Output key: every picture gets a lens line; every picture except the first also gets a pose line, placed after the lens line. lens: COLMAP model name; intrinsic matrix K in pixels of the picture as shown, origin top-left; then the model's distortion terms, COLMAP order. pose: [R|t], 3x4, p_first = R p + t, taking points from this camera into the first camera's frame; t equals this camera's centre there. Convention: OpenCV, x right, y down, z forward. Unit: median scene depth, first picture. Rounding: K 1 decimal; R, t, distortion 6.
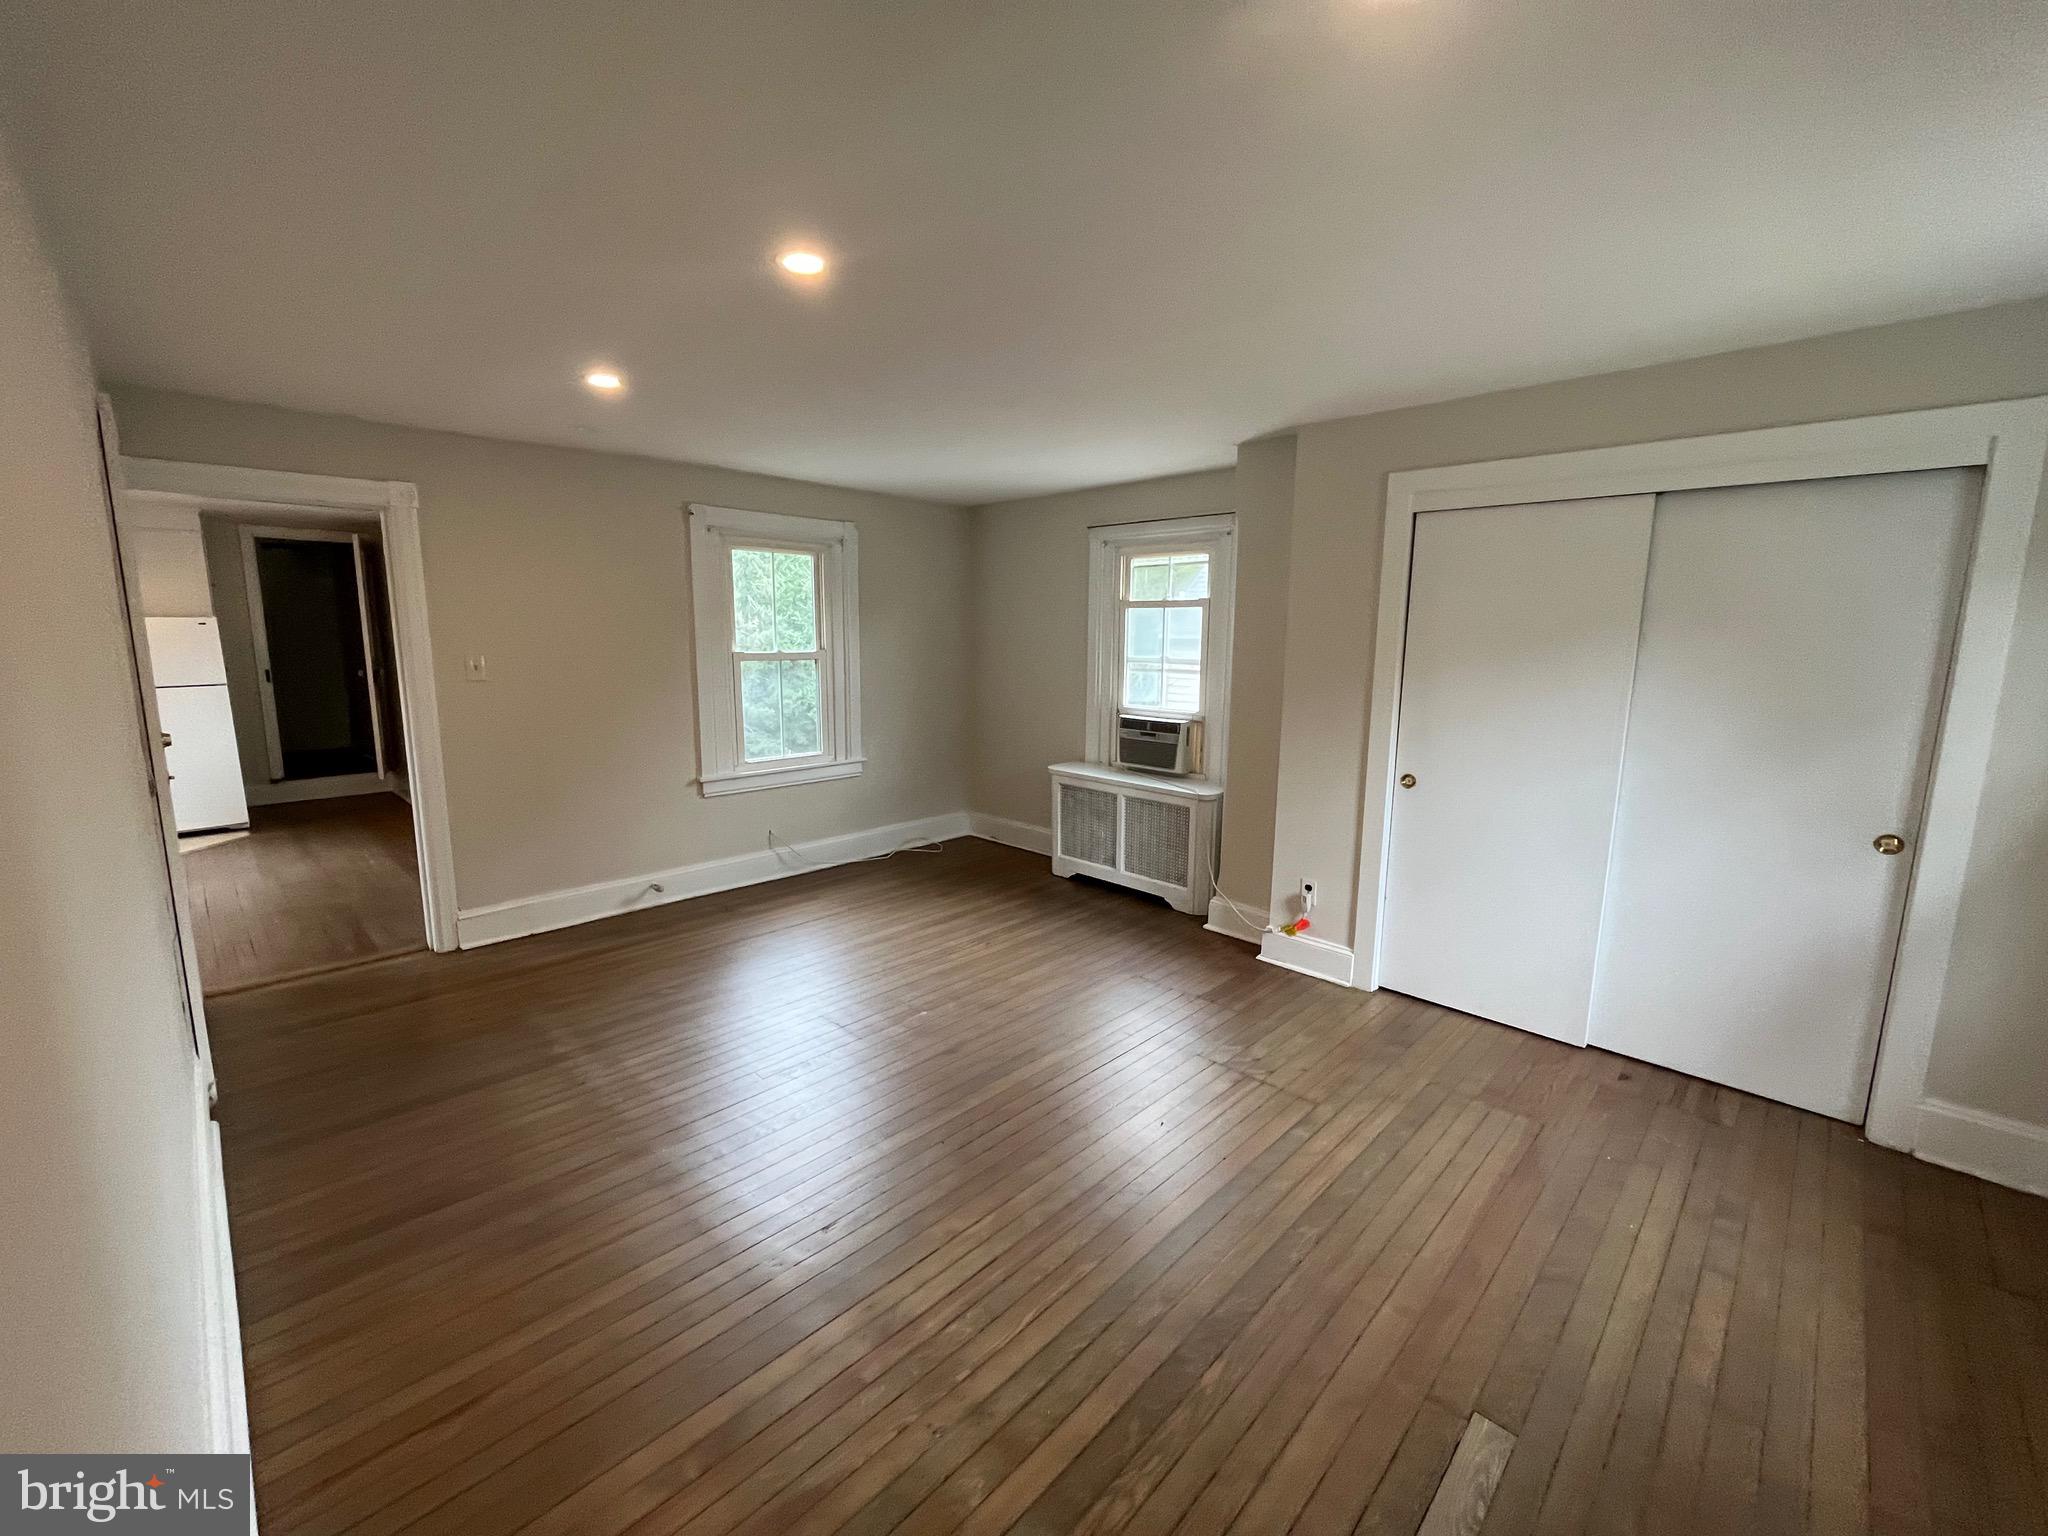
lens RADIAL K [[827.9, 0, 1012.2], [0, 827.9, 762.9], [0, 0, 1]] dist [-0.001461, 0.000474]
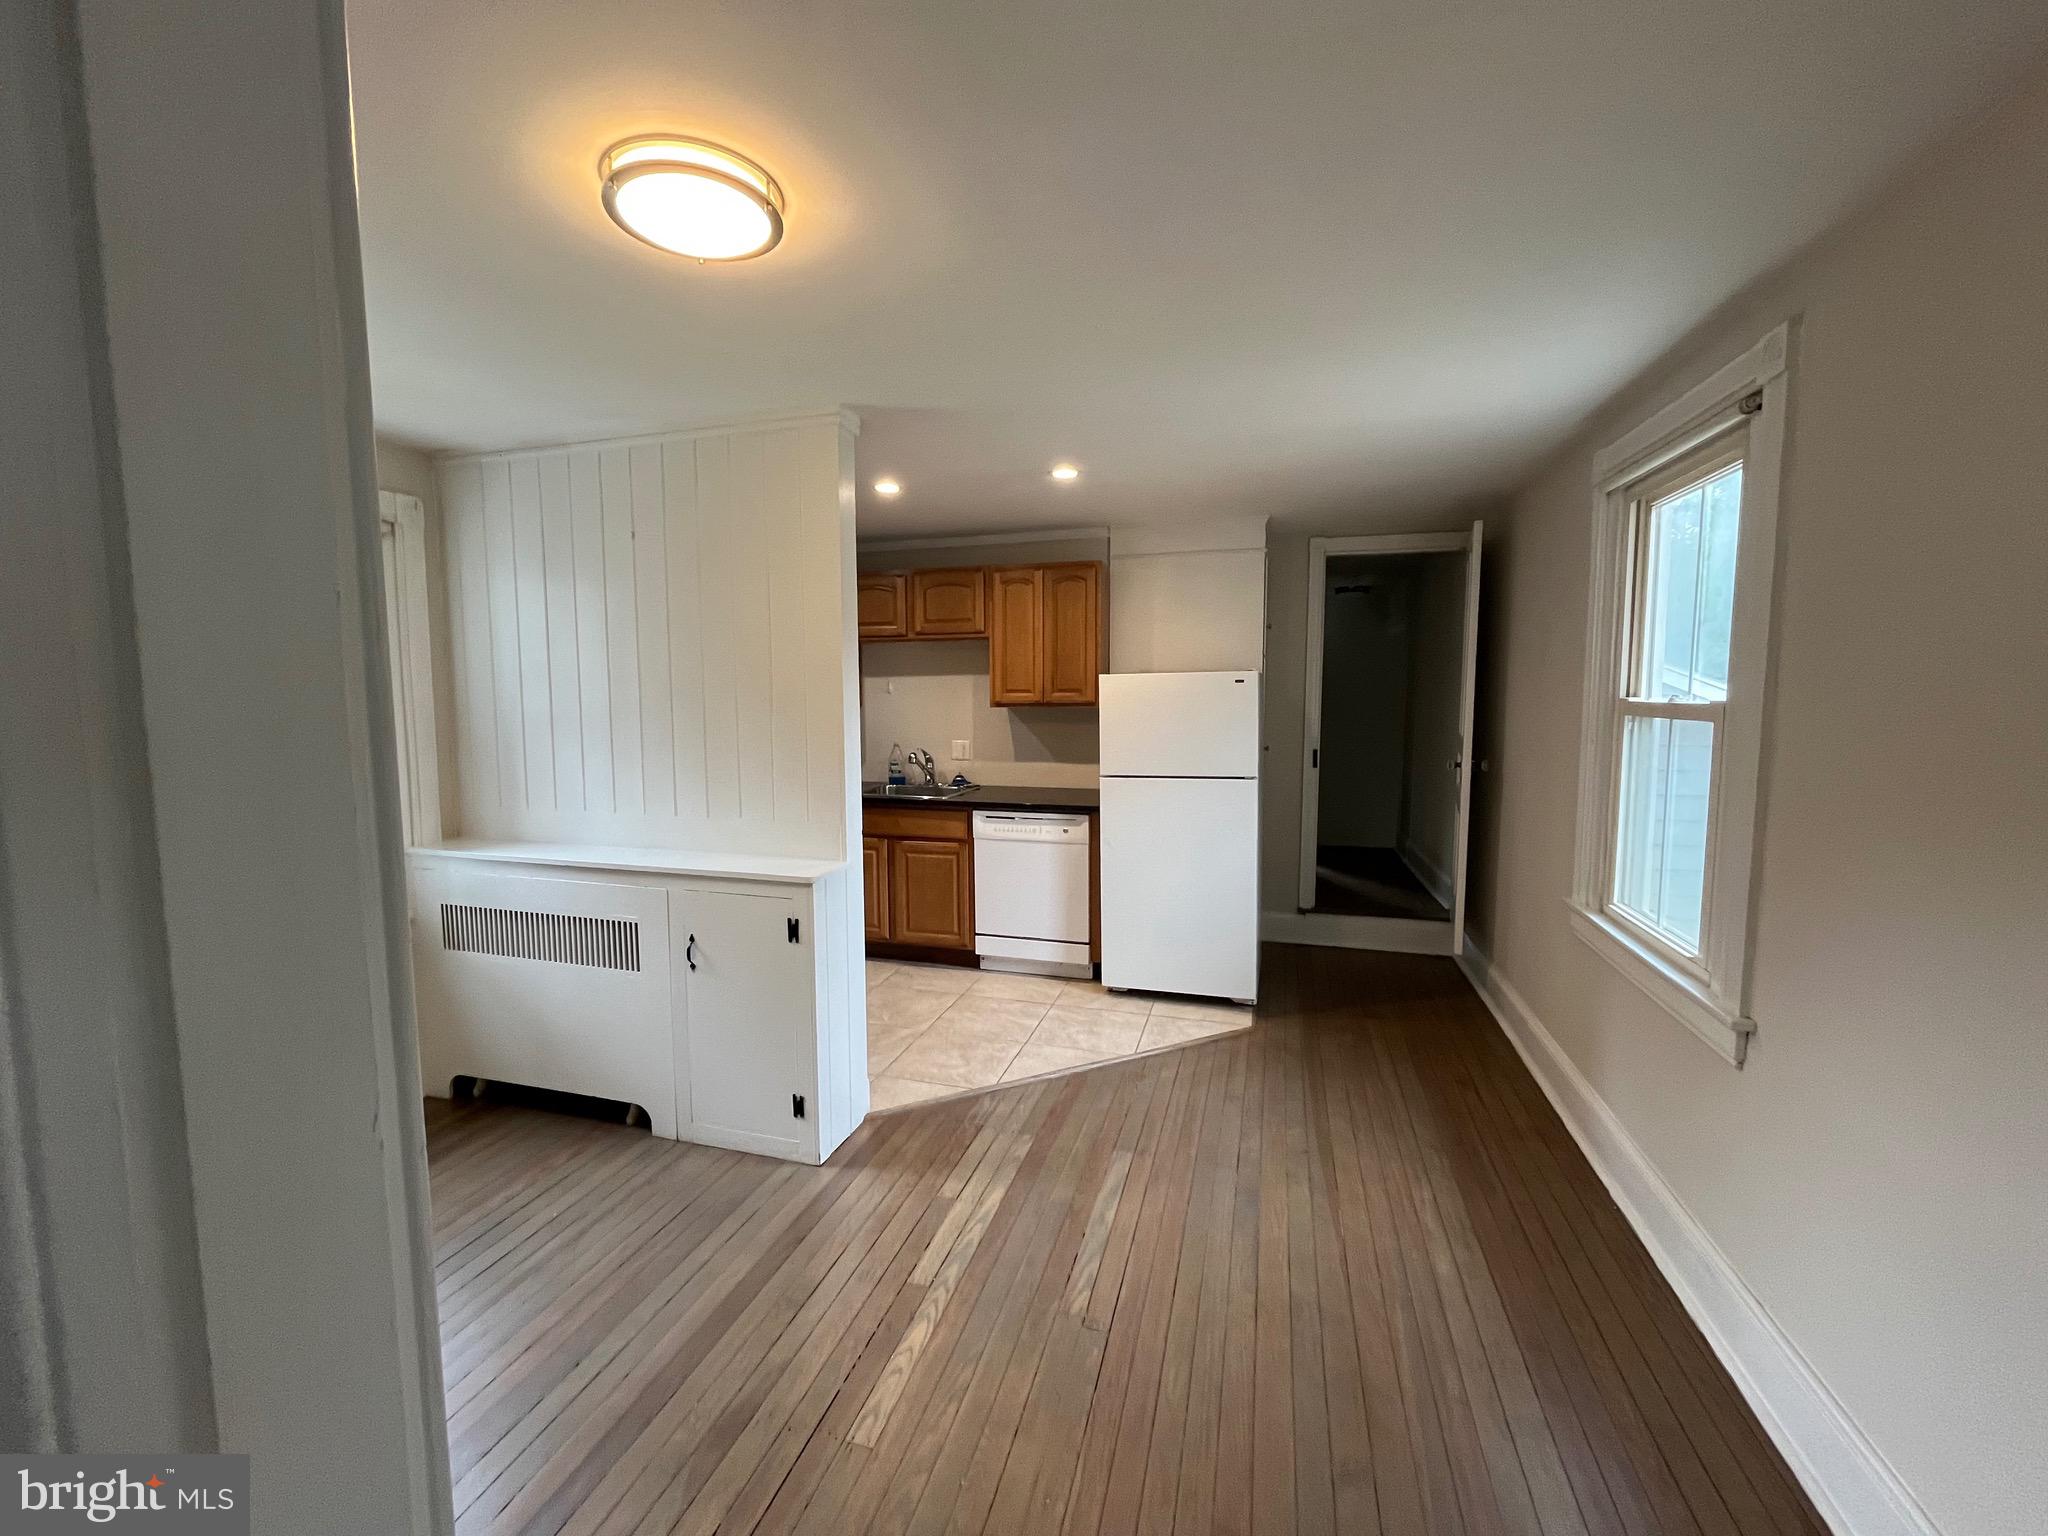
lens RADIAL K [[827.9, 0, 1025.6], [0, 827.9, 757.0], [0, 0, 1]] dist [-0.001461, 0.000474]
pose [[0.478570, 0.056236, -0.876247, -0.425073], [-0.138789, 0.990246, -0.012249, -0.067677], [0.867011, 0.127476, 0.481707, 0.474232]]
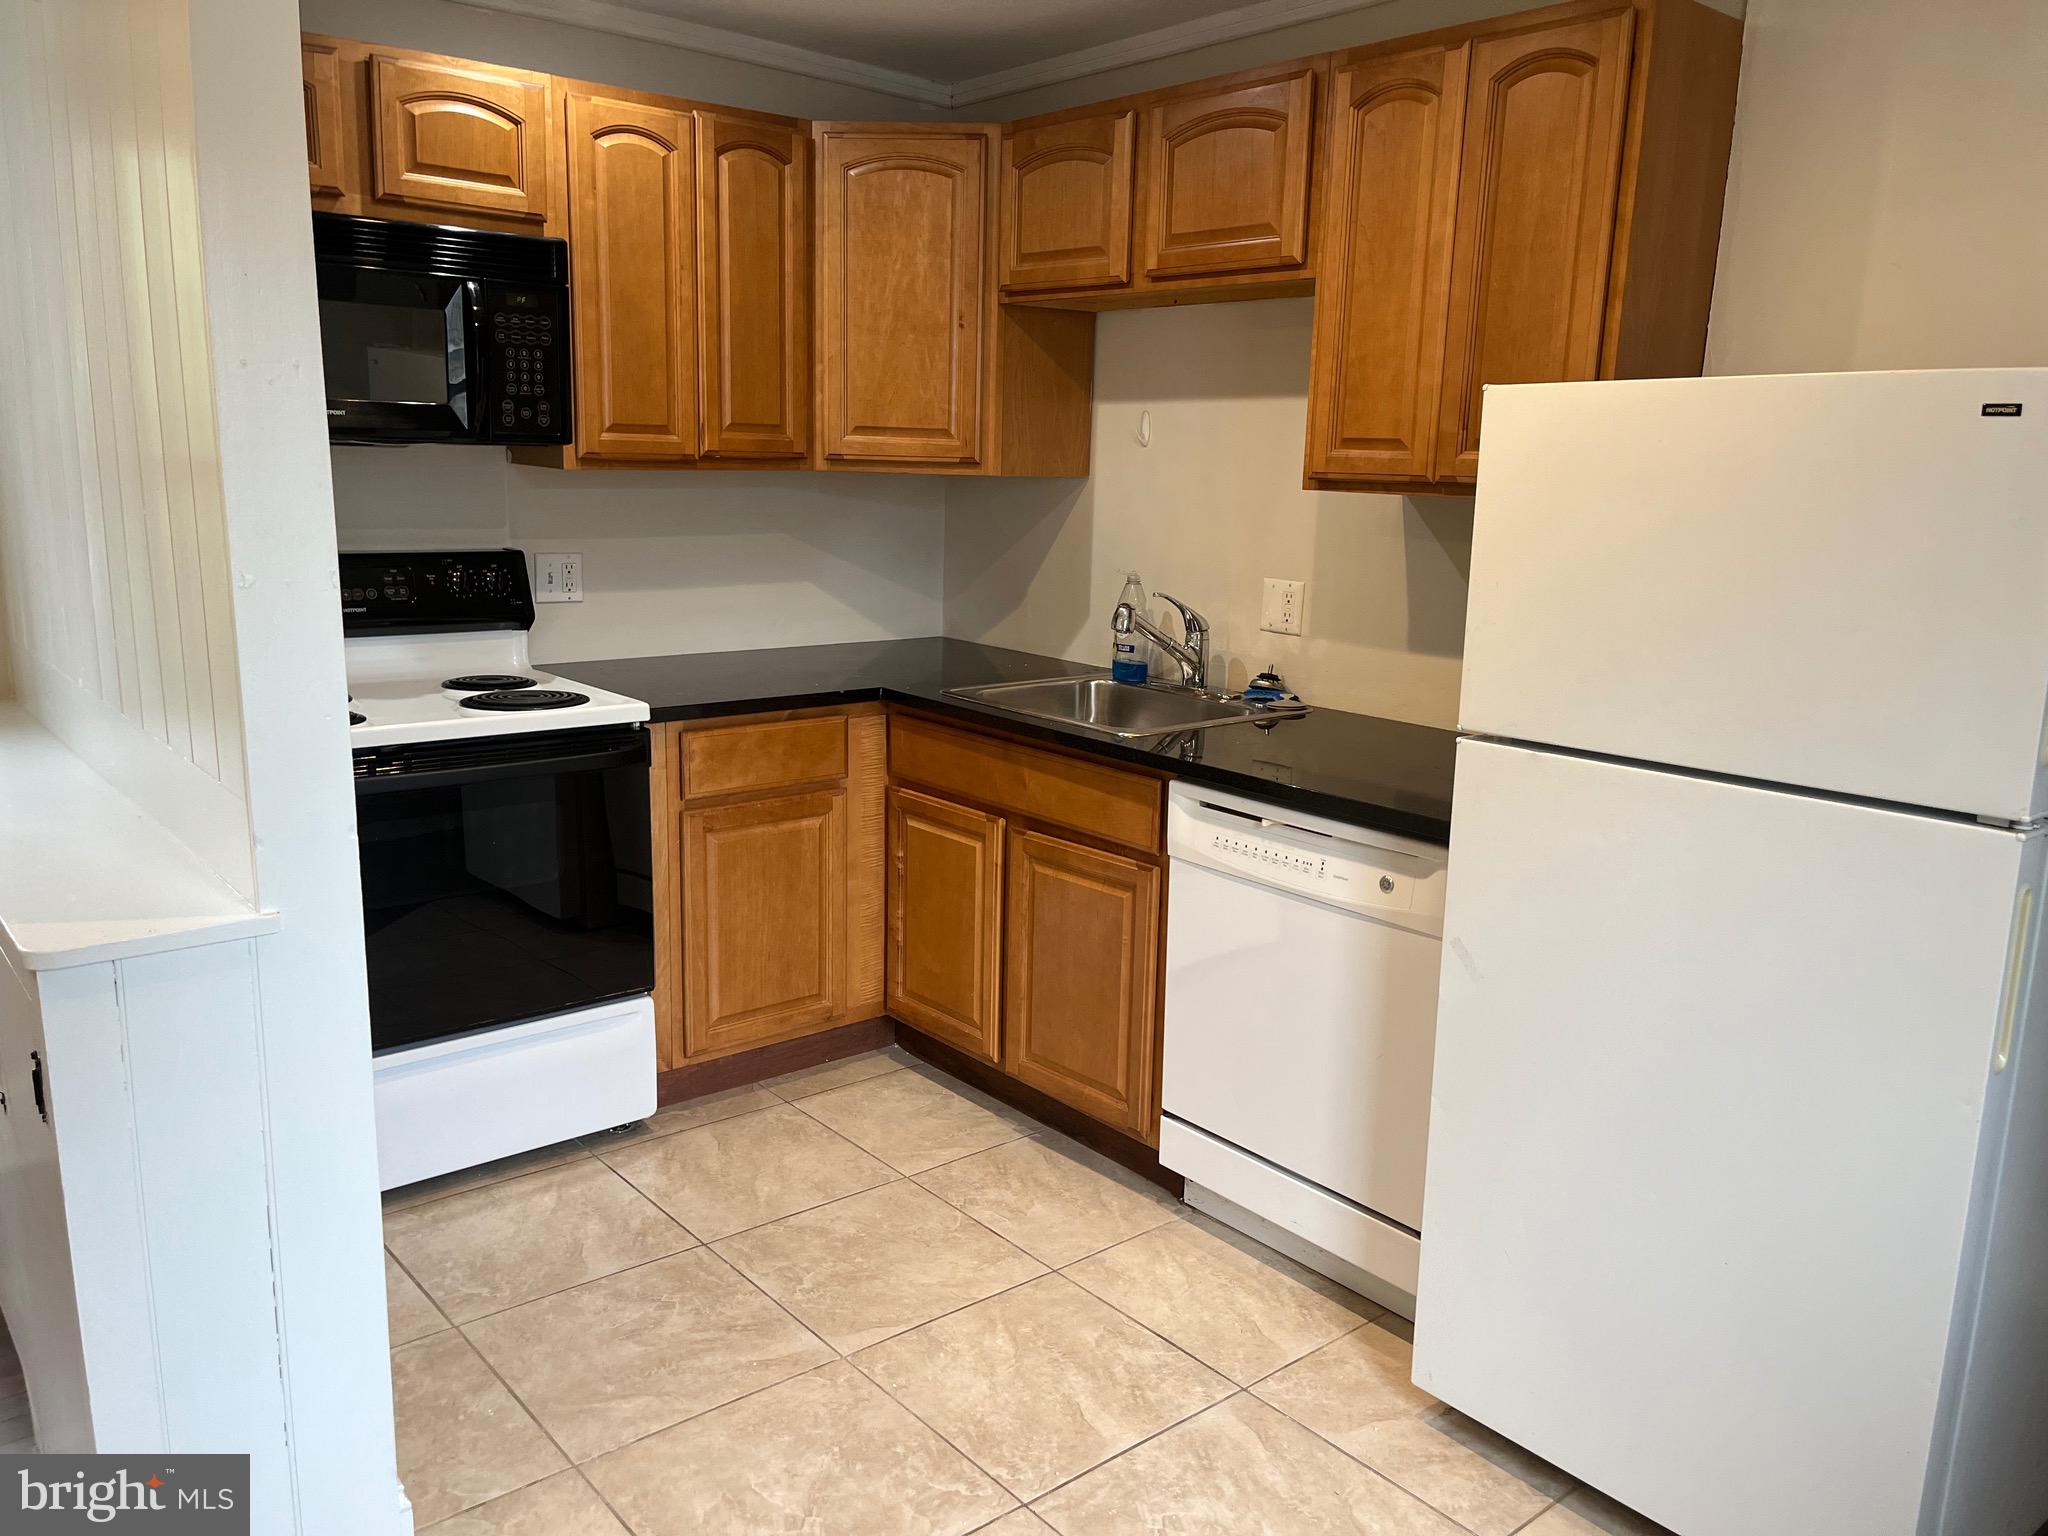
lens RADIAL K [[1555.4, 0, 1019.4], [0, 1555.4, 781.2], [0, 0, 1]] dist [0.029111, -0.006968]
pose [[-0.094555, 0.196269, -0.975980, -0.565859], [-0.189073, 0.958988, 0.211170, -0.107085], [0.977400, 0.204499, -0.053568, 0.709756]]
